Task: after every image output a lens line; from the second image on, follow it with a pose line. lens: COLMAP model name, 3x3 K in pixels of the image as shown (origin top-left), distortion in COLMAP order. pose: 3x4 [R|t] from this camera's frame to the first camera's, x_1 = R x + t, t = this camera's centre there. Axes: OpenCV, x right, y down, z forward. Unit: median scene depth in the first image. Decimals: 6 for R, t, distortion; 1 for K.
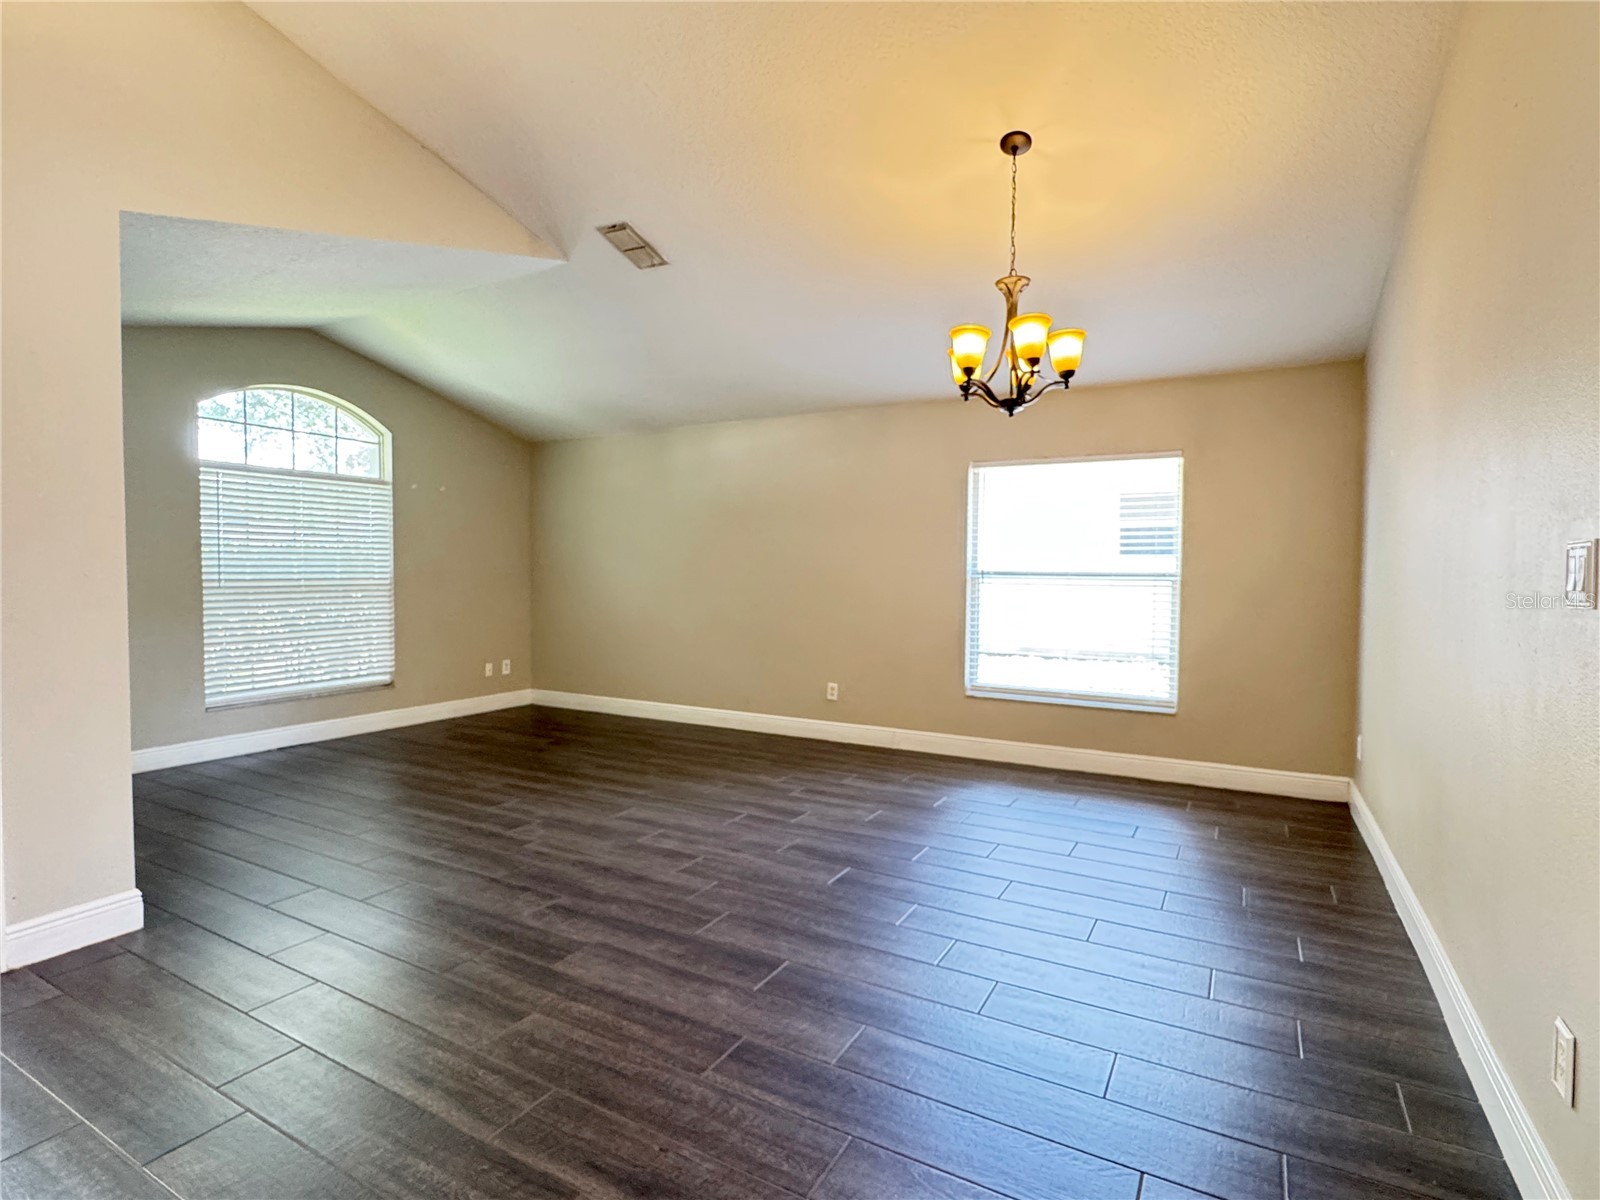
lens RADIAL K [[801.4, 0, 795.2], [0, 801.4, 601.5], [0, 0, 1]] dist [-0.001376, 0.000030]
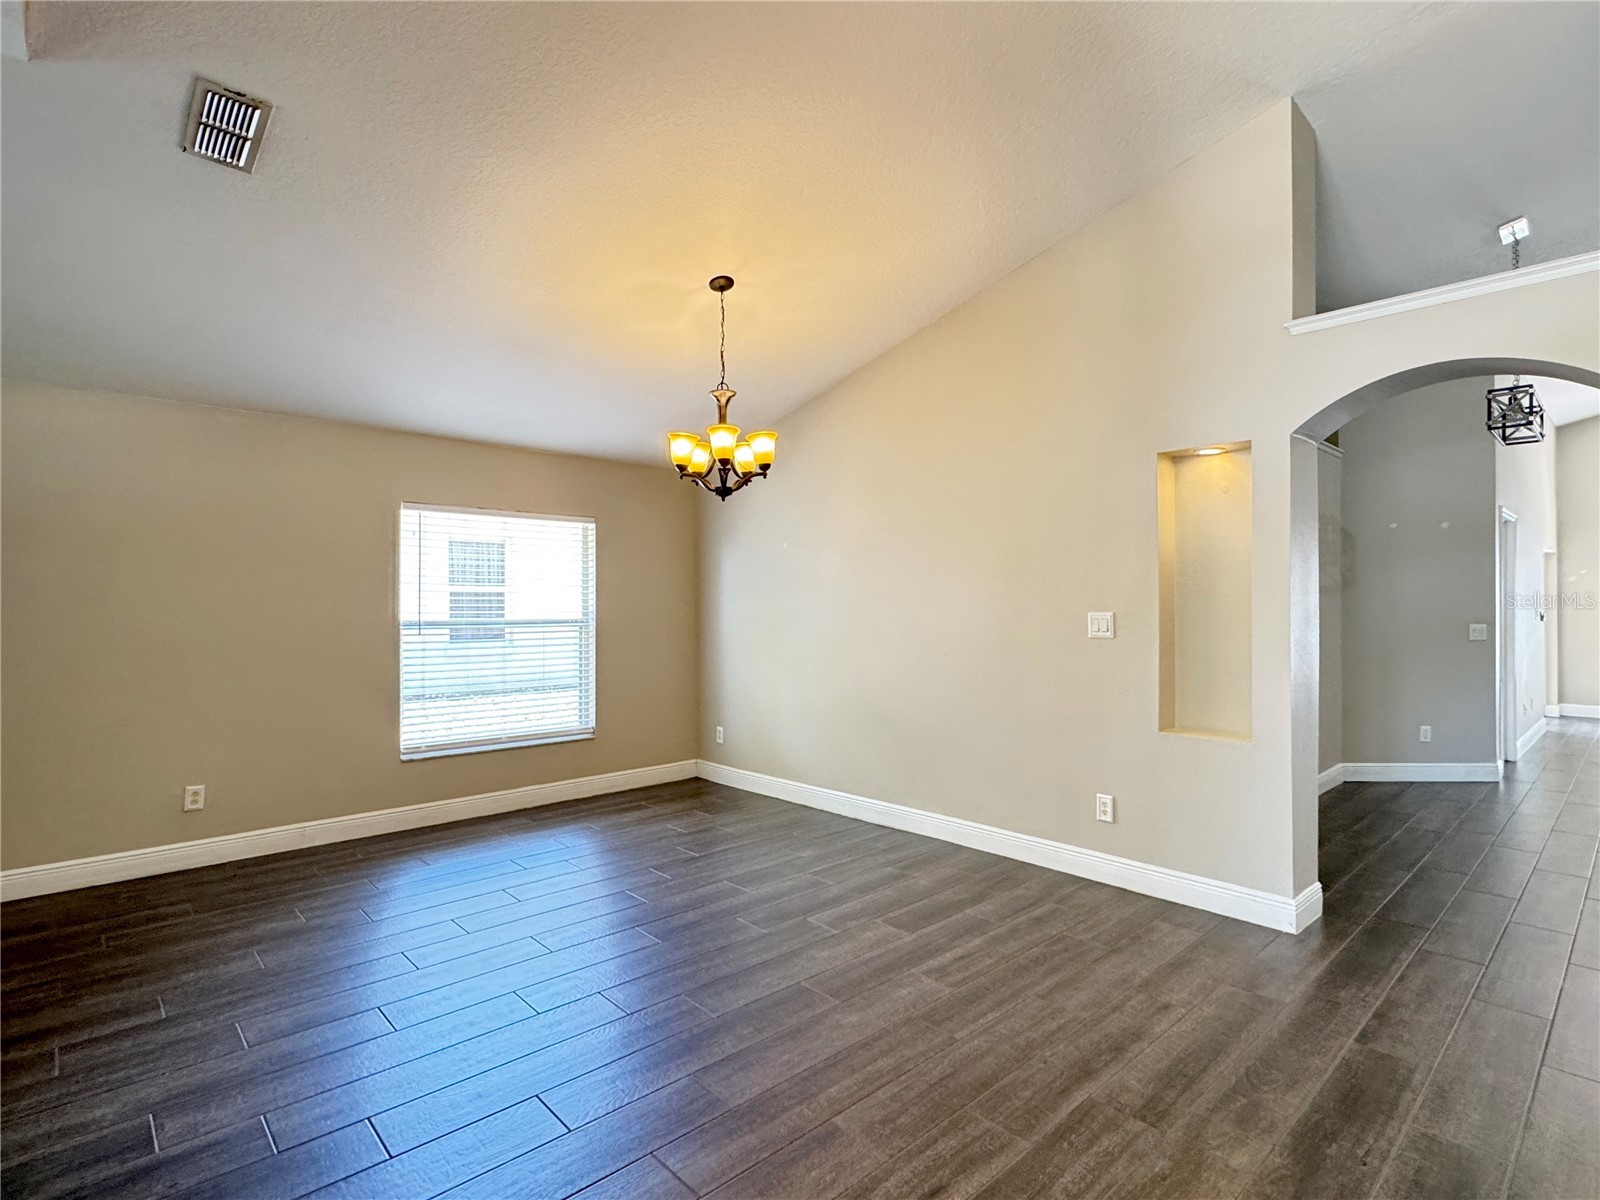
lens RADIAL K [[801.4, 0, 795.2], [0, 801.4, 601.5], [0, 0, 1]] dist [-0.001376, 0.000030]
pose [[0.314221, -0.006472, 0.949328, -0.701576], [0.043261, 0.999036, -0.007508, -0.049212], [-0.948364, 0.043428, 0.314198, 0.413022]]
